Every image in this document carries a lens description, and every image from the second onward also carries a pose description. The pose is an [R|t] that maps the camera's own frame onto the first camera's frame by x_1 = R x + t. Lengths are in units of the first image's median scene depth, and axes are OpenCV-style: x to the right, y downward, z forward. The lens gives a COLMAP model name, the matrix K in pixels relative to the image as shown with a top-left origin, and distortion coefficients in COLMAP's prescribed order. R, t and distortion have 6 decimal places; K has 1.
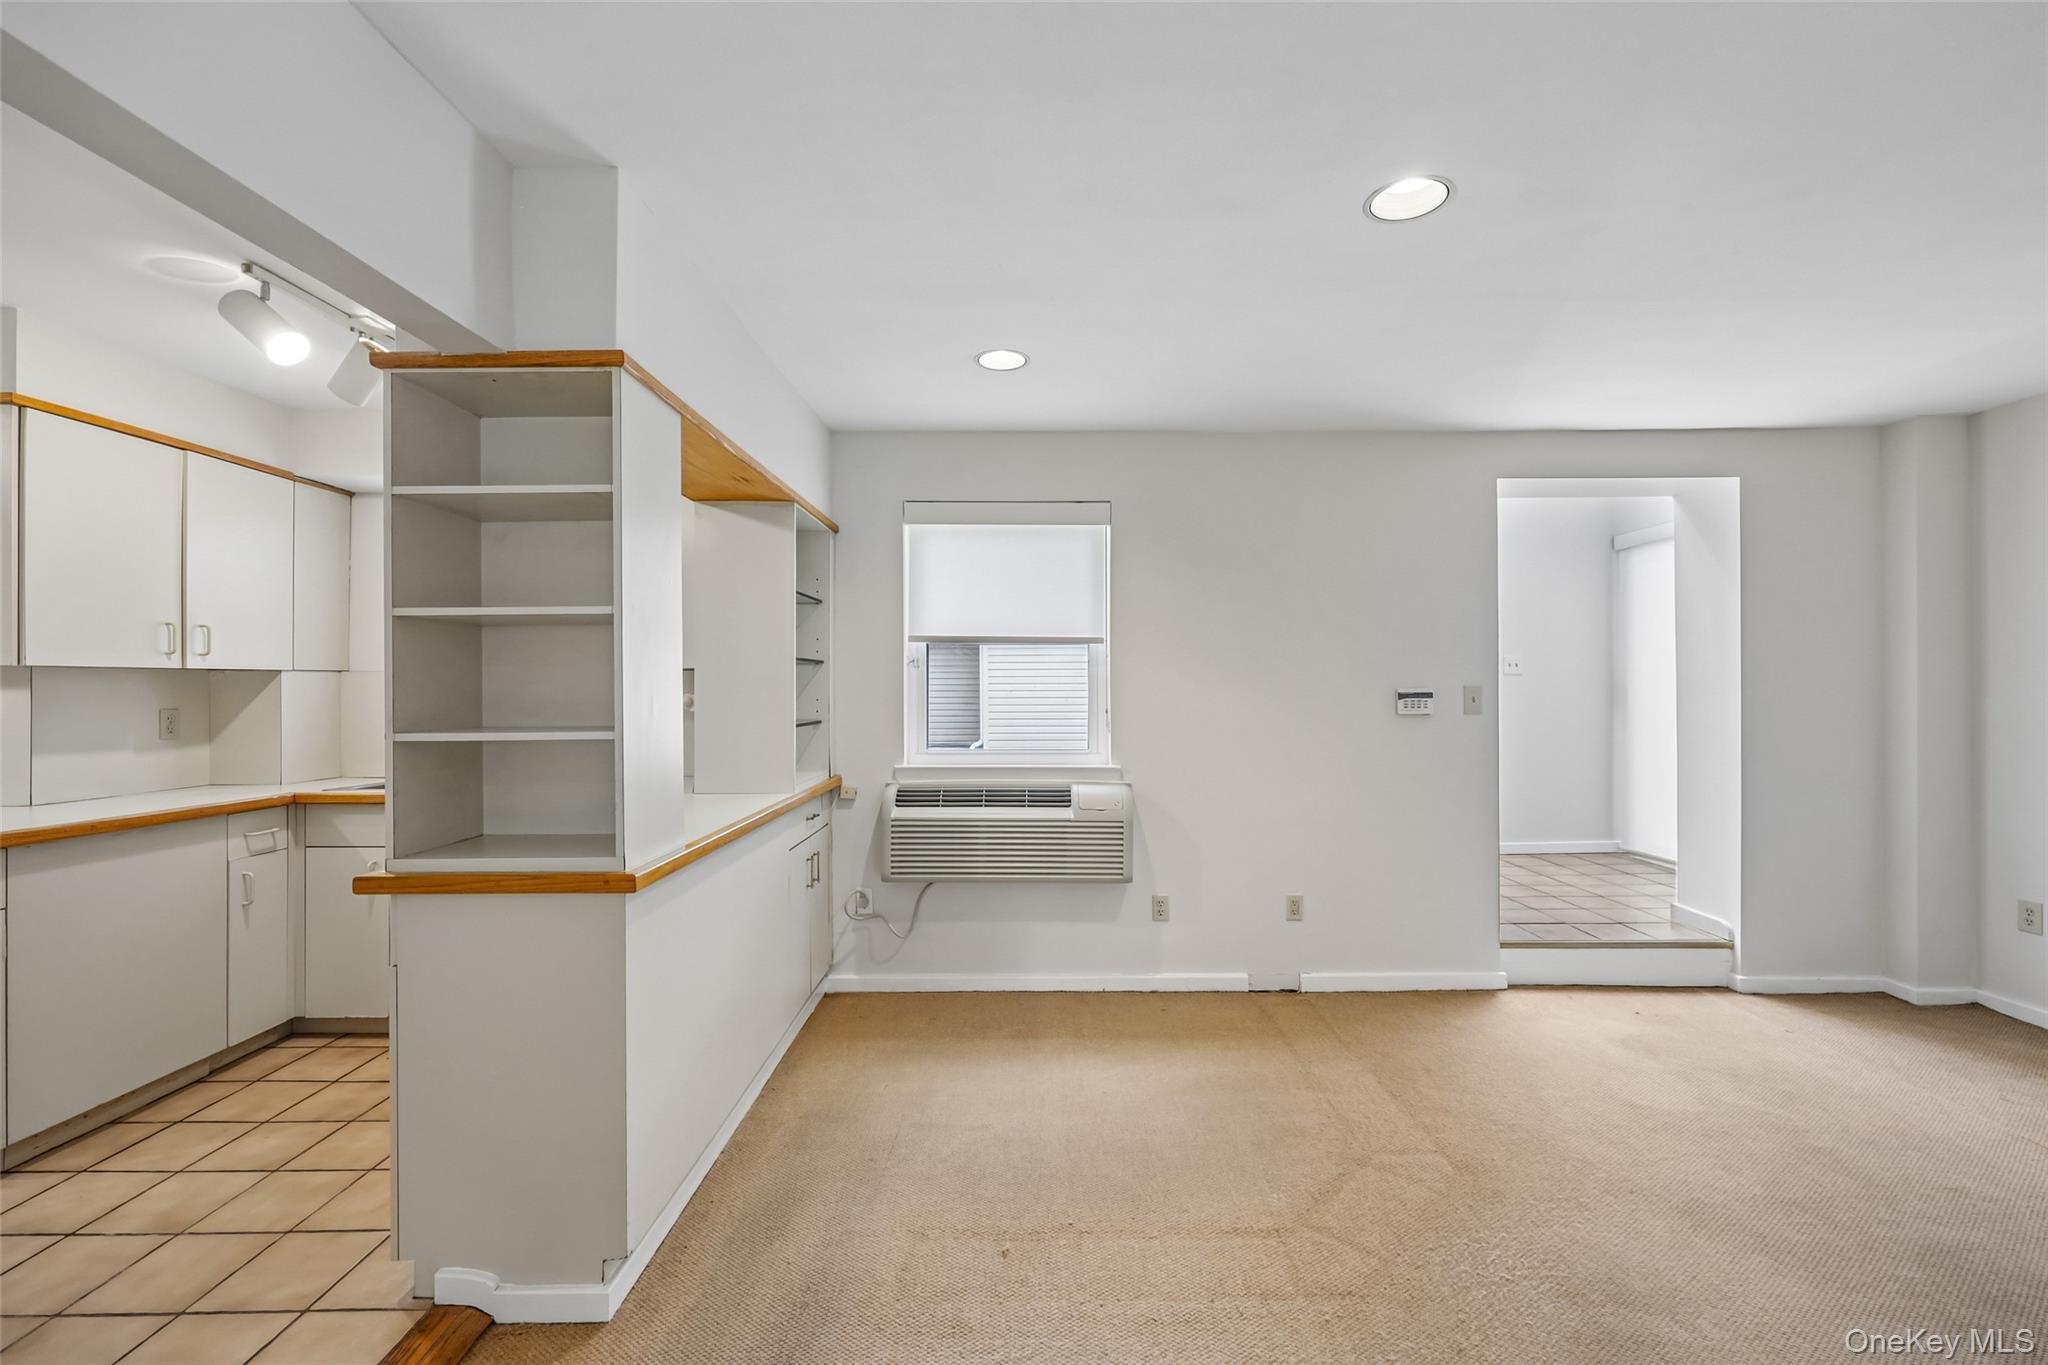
lens RADIAL K [[842.2, 0, 1027.9], [0, 842.2, 686.5], [0, 0, 1]] dist [0.000417, 0.000110]
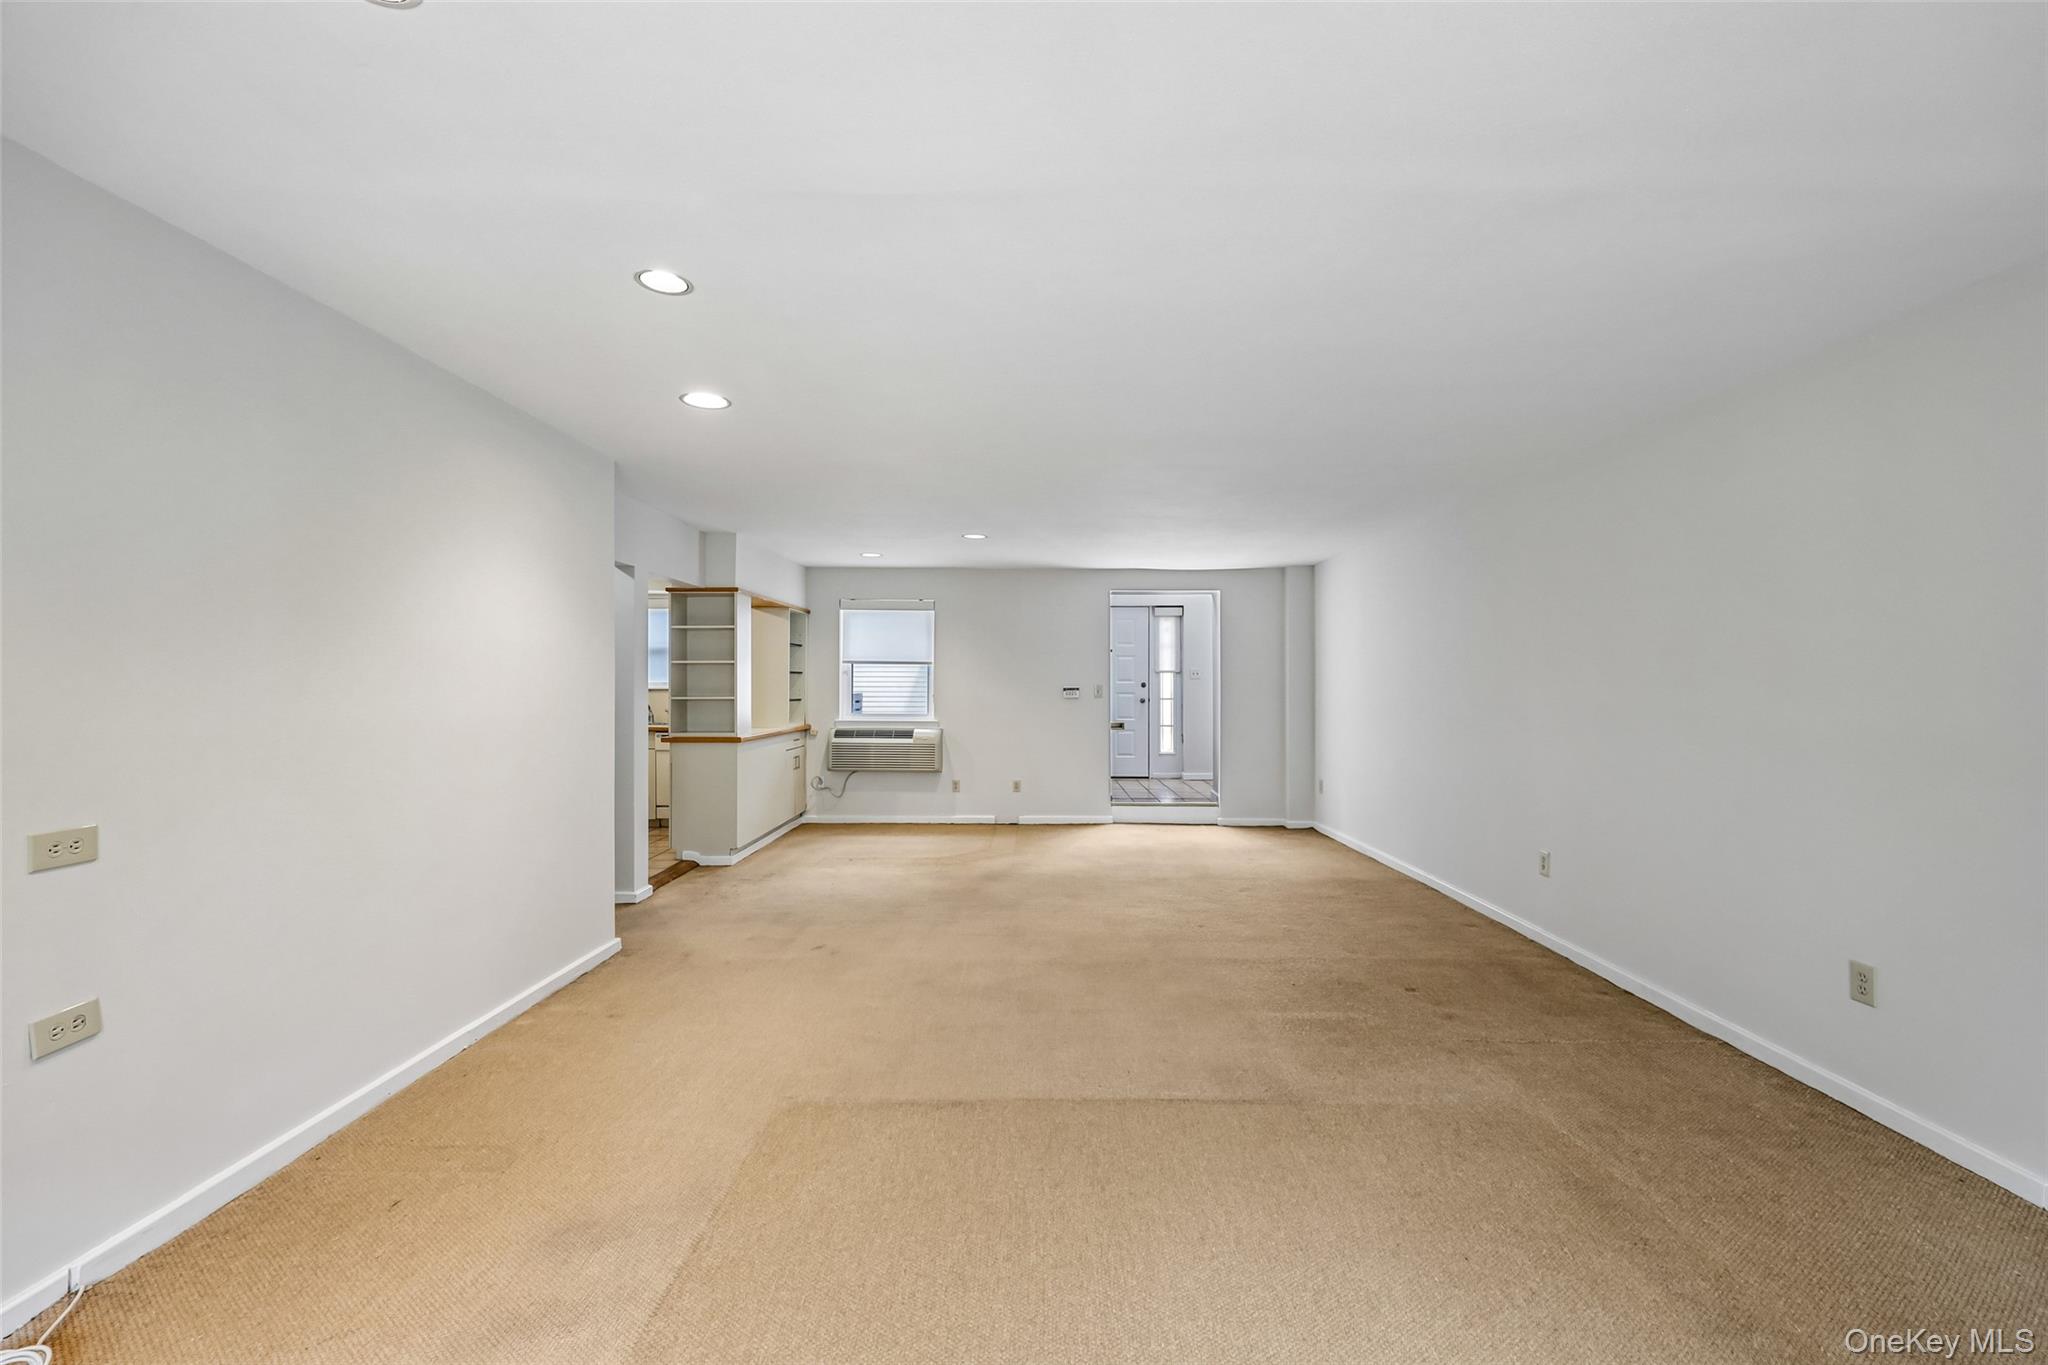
lens RADIAL K [[842.2, 0, 1032.3], [0, 842.2, 685.9], [0, 0, 1]] dist [0.000417, 0.000110]
pose [[0.999984, 0.005675, -0.000611, 0.362191], [-0.005672, 0.999976, 0.003864, -0.006106], [0.000633, -0.003861, 0.999992, -1.210181]]
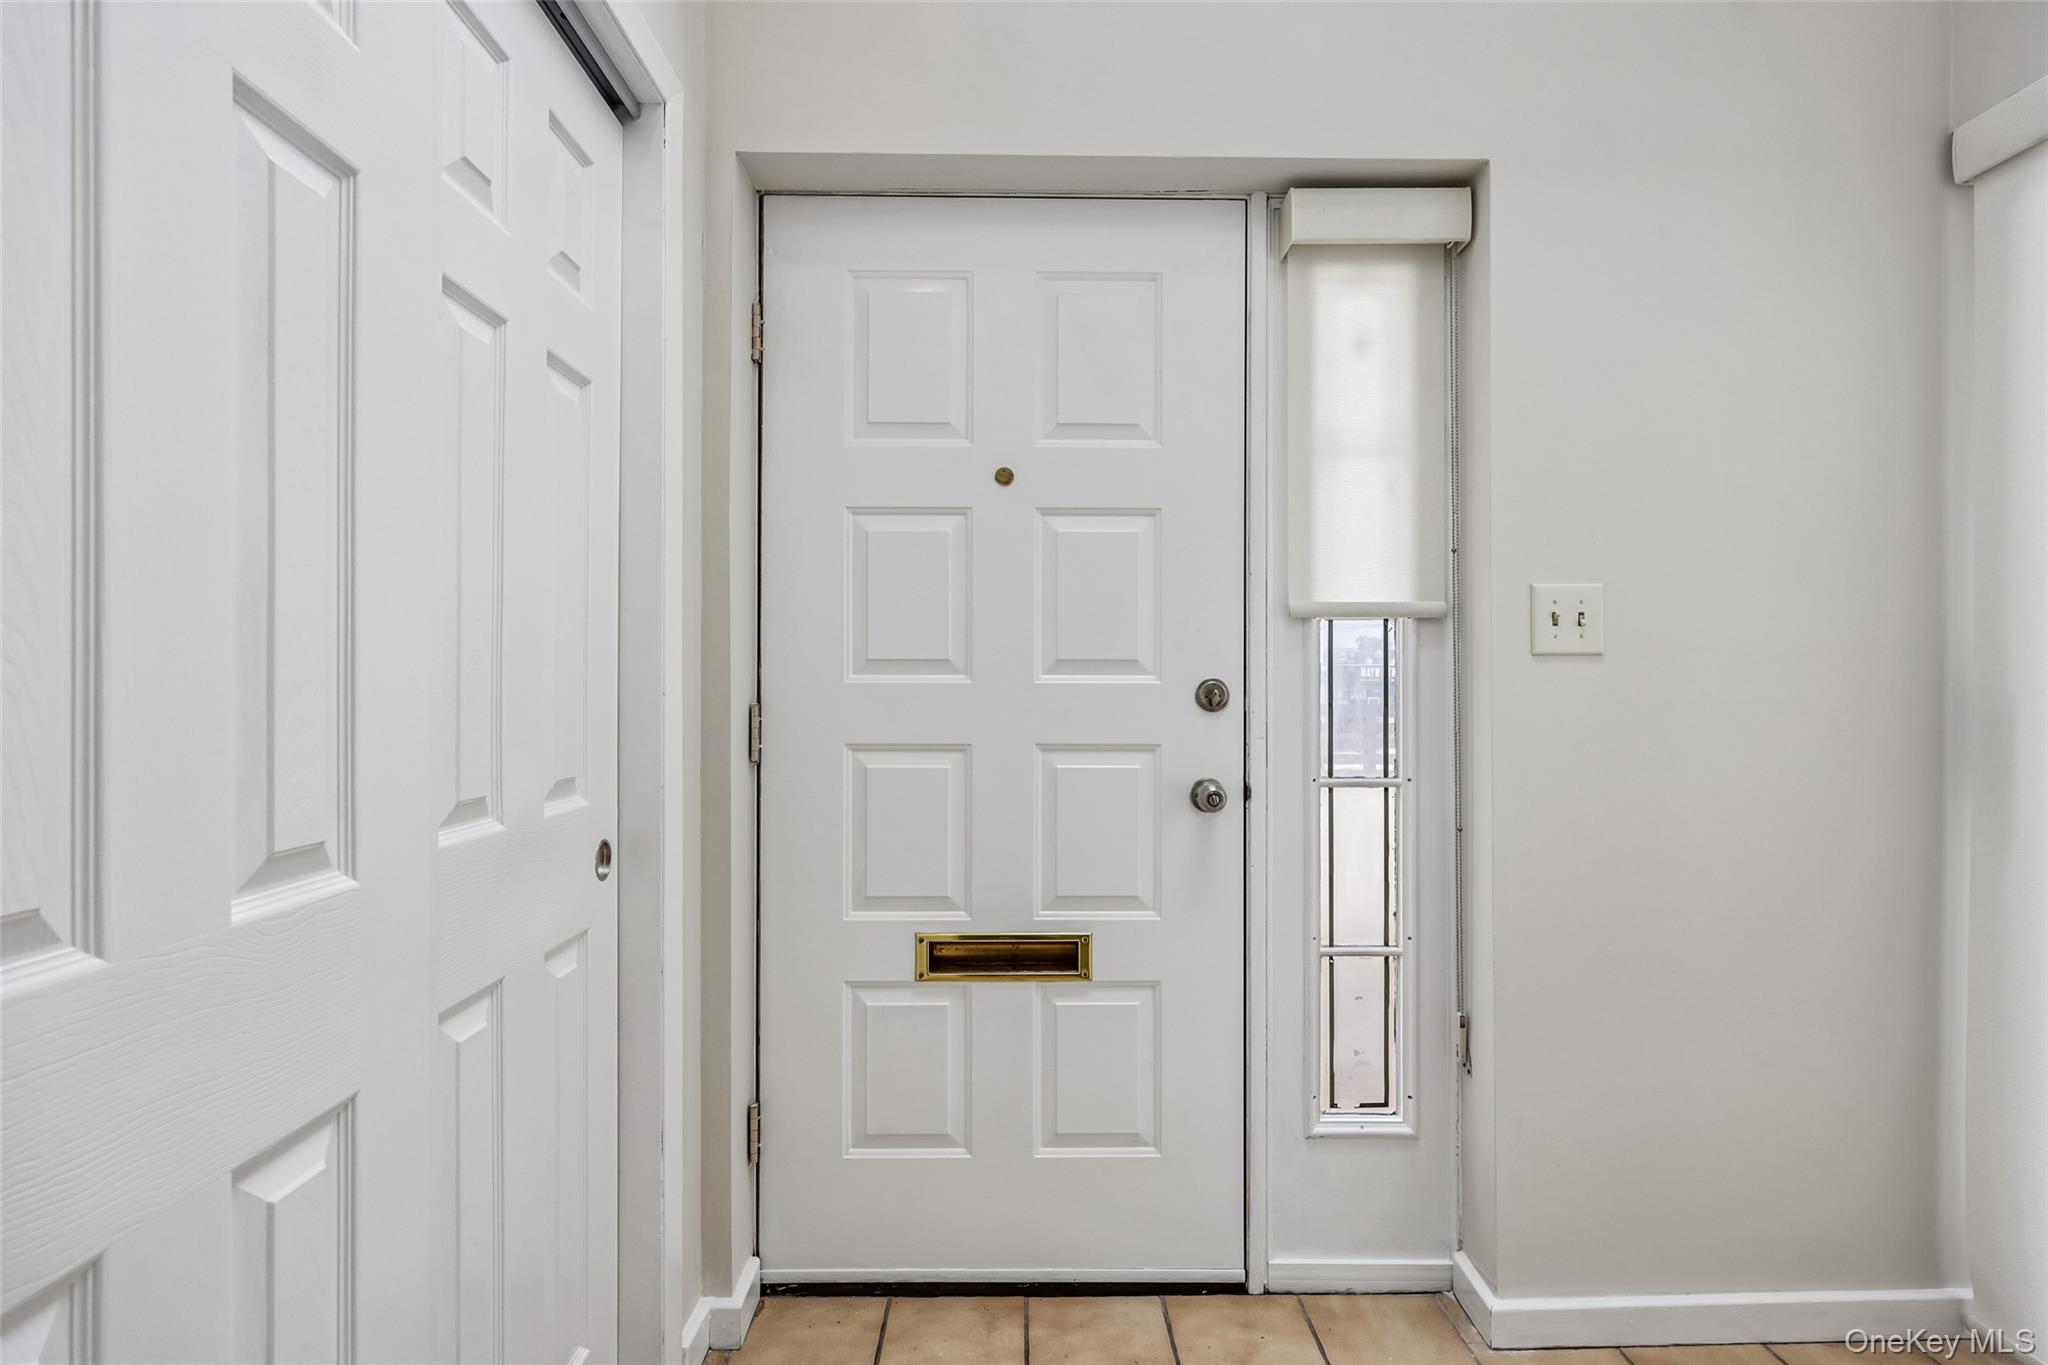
lens RADIAL K [[1032.4, 0, 1013.6], [0, 1032.4, 683.4], [0, 0, 1]] dist [-0.001933, 0.002352]
pose [[0.999986, 0.005324, -0.000272, 0.627139], [-0.005324, 0.999984, 0.001711, -0.007134], [0.000281, -0.001709, 0.999998, 1.052284]]
